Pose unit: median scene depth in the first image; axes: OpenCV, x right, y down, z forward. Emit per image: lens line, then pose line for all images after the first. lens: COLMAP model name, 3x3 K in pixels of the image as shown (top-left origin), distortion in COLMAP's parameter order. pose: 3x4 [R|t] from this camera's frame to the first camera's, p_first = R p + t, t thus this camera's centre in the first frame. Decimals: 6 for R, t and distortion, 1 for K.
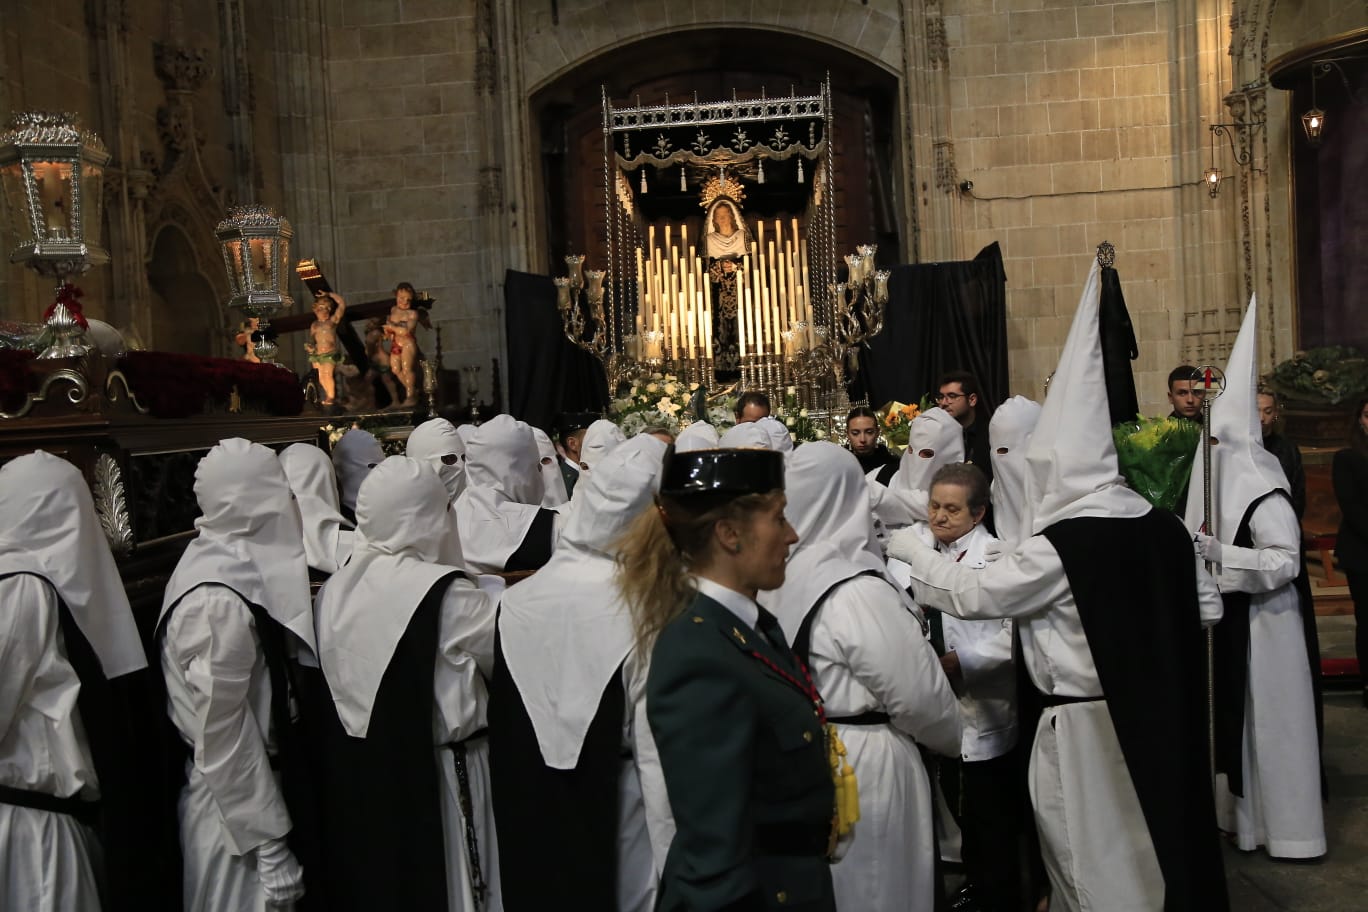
lens RADIAL K [[1248.8, 0, 684.7], [0, 1248.8, 448.9], [0, 0, 1]] dist [0.004520, 0.000000]
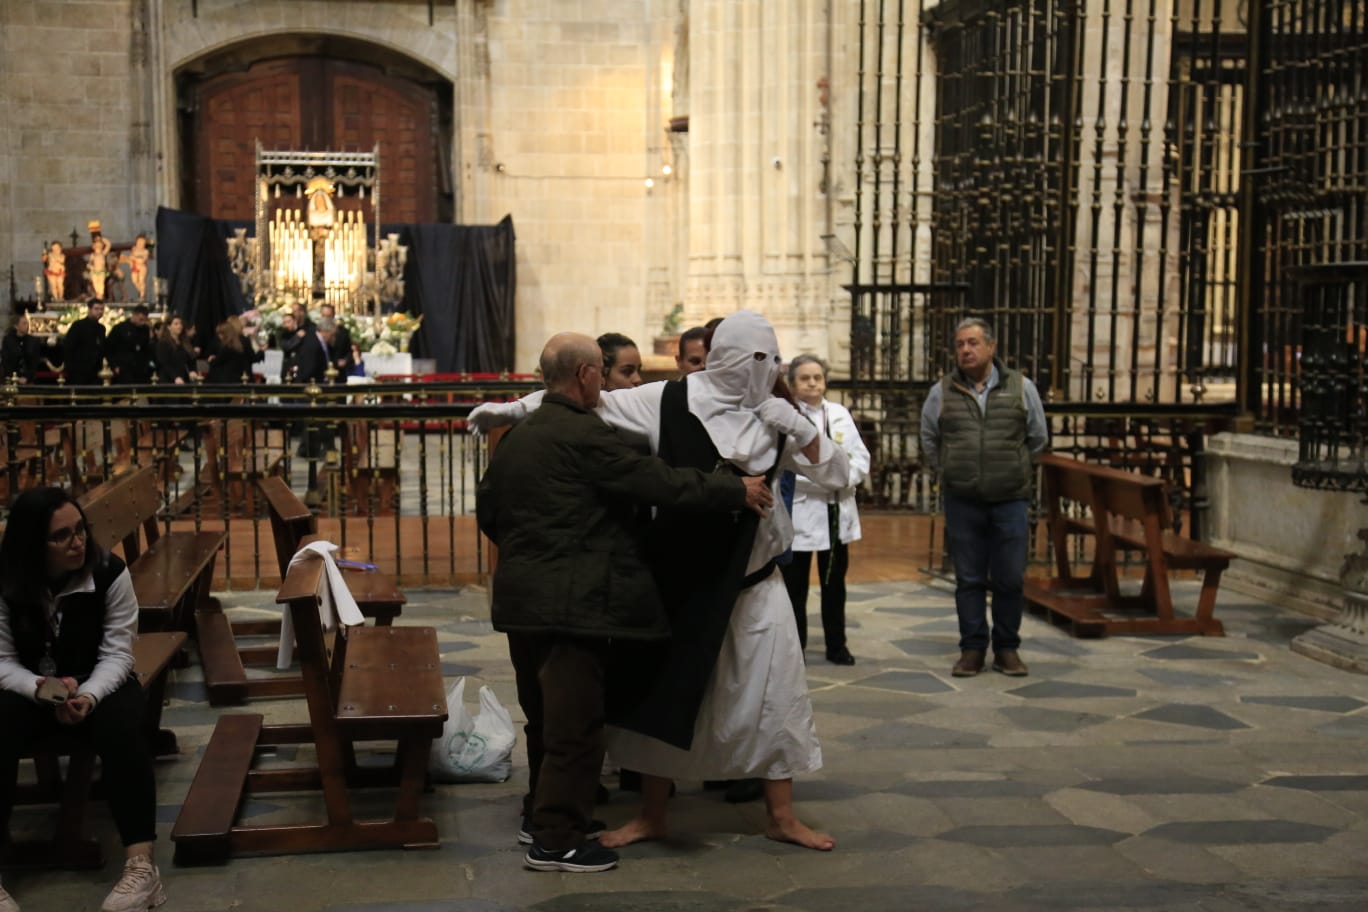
lens RADIAL K [[2187.8, 0, 693.7], [0, 2187.8, 479.5], [0, 0, 1]] dist [0.200660, 0.000000]
pose [[0.978600, 0.039742, 0.201898, -0.049732], [-0.045659, 0.998651, 0.024734, 0.075088], [-0.200643, -0.033423, 0.979094, -1.622850]]
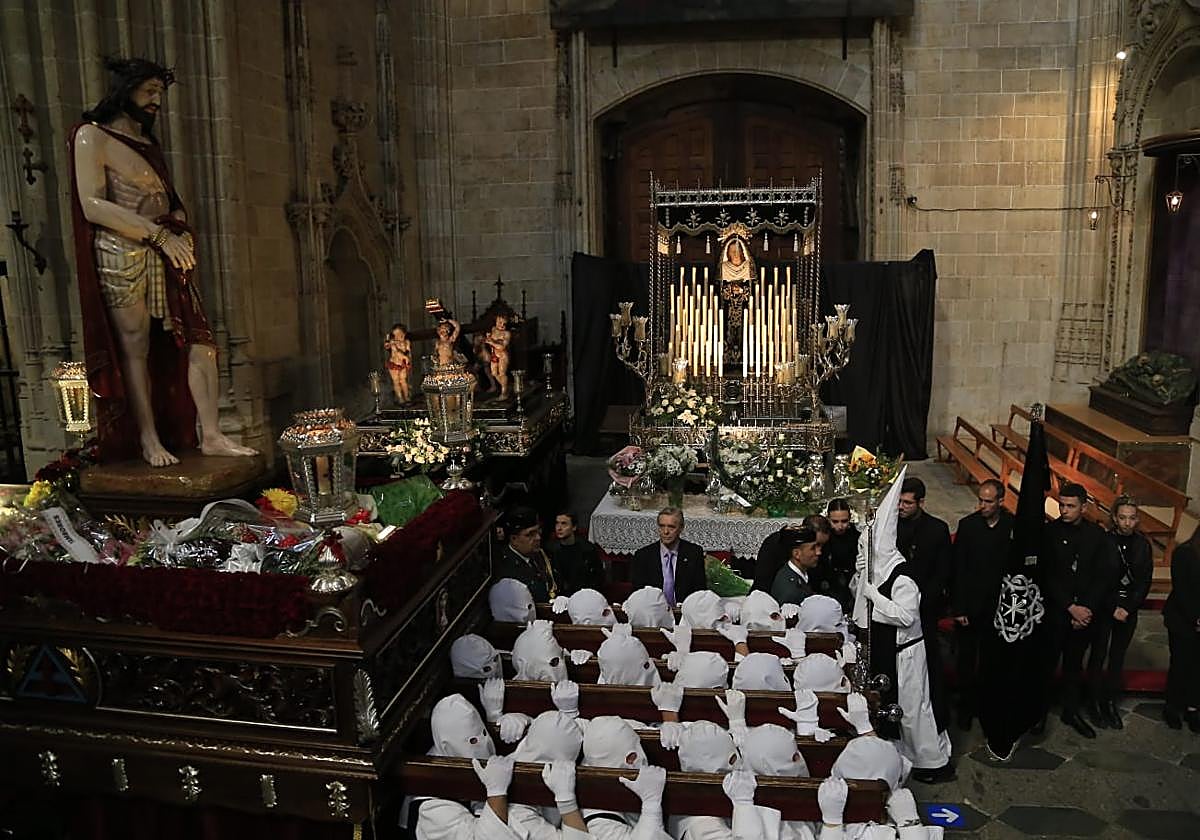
lens RADIAL K [[869.3, 0, 623.3], [0, 869.3, 418.7], [0, 0, 1]] dist [-0.113661, 0.047352]
pose [[0.996320, 0.049676, -0.069853, -0.011821], [-0.039260, 0.988903, 0.143281, -0.106538], [0.076195, -0.140011, 0.987214, 0.031168]]
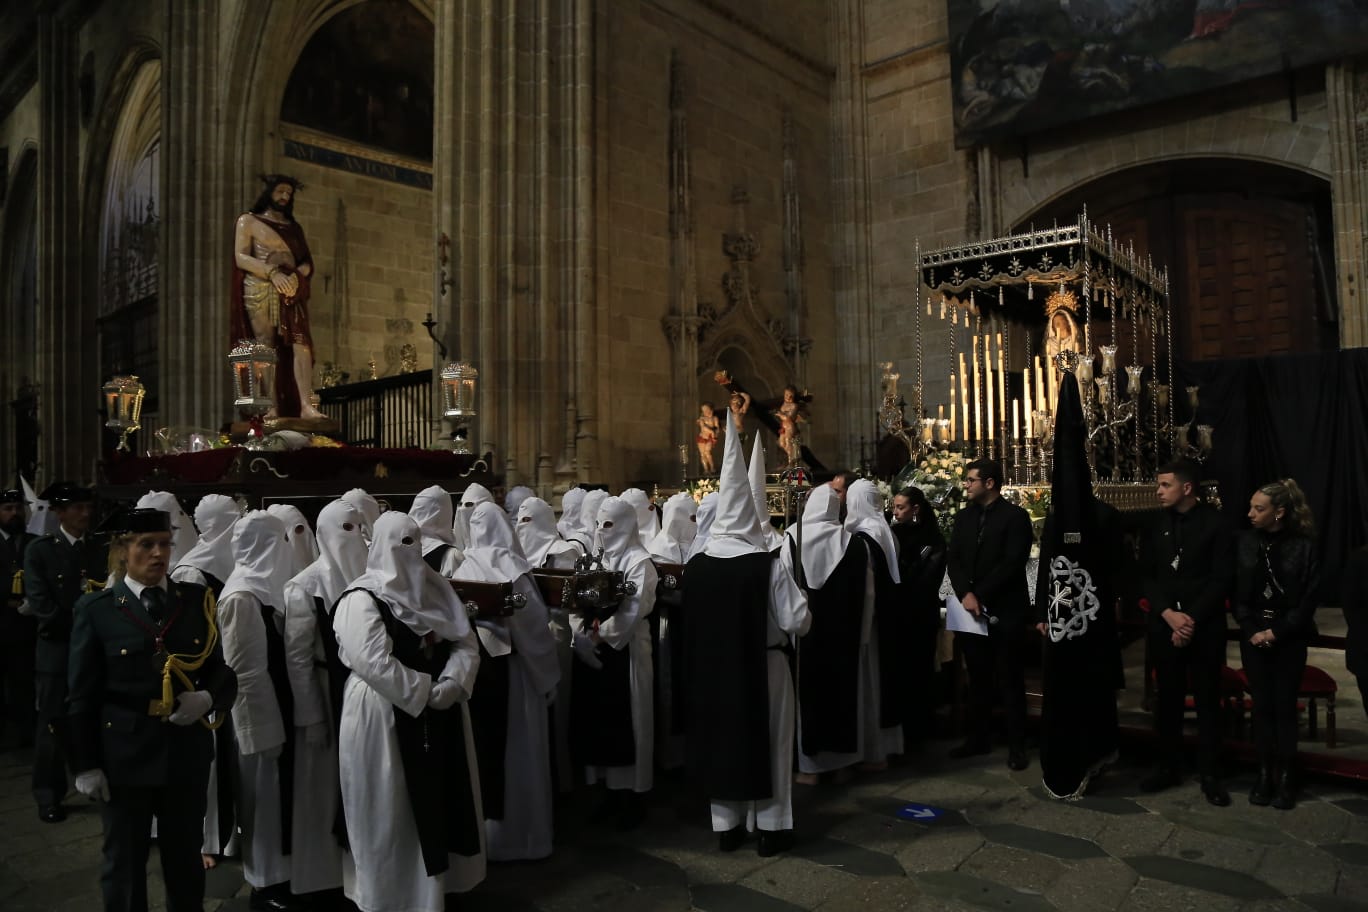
lens RADIAL K [[924.9, 0, 679.3], [0, 924.9, 460.8], [0, 0, 1]] dist [-0.112959, 0.049250]
pose [[0.783797, 0.026552, -0.620450, 0.232901], [-0.045836, 0.998834, -0.015159, -0.014829], [0.619324, 0.040320, 0.784100, 0.054129]]
